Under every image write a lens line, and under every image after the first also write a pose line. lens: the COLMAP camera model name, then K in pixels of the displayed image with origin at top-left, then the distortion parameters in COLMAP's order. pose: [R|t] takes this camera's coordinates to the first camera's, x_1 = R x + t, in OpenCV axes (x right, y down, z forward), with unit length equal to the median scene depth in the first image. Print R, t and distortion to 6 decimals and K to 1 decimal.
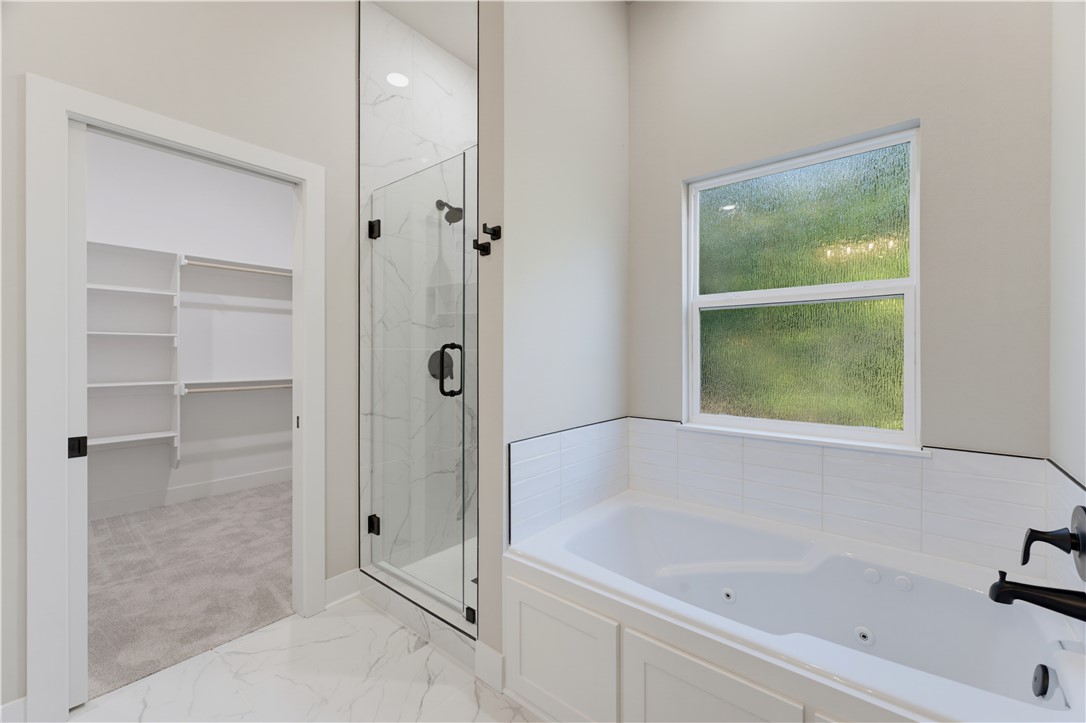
lens RADIAL K [[438.8, 0, 557.6], [0, 438.8, 353.5], [0, 0, 1]] dist [-0.001375, 0.000049]
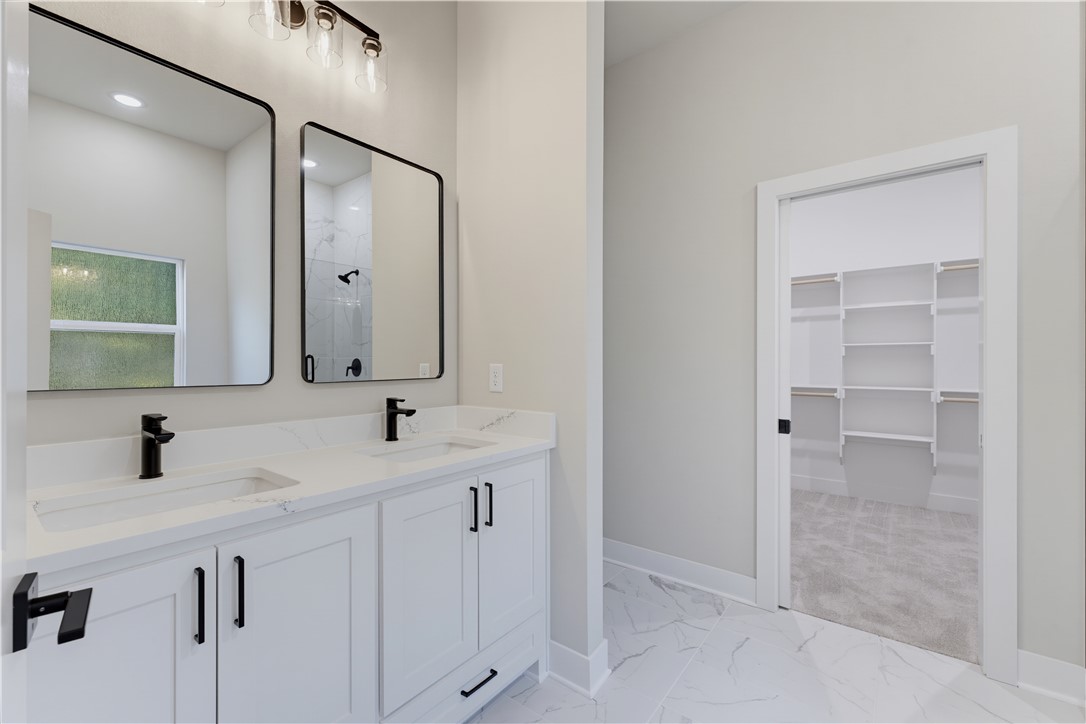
lens RADIAL K [[452.8, 0, 543.0], [0, 452.8, 362.0], [0, 0, 1]] dist [-0.003064, -0.000287]
pose [[0.015446, 0.001416, -0.999880, 0.212698], [0.000239, 0.999999, 0.001420, 0.000191], [0.999881, -0.000261, 0.015445, 0.108766]]
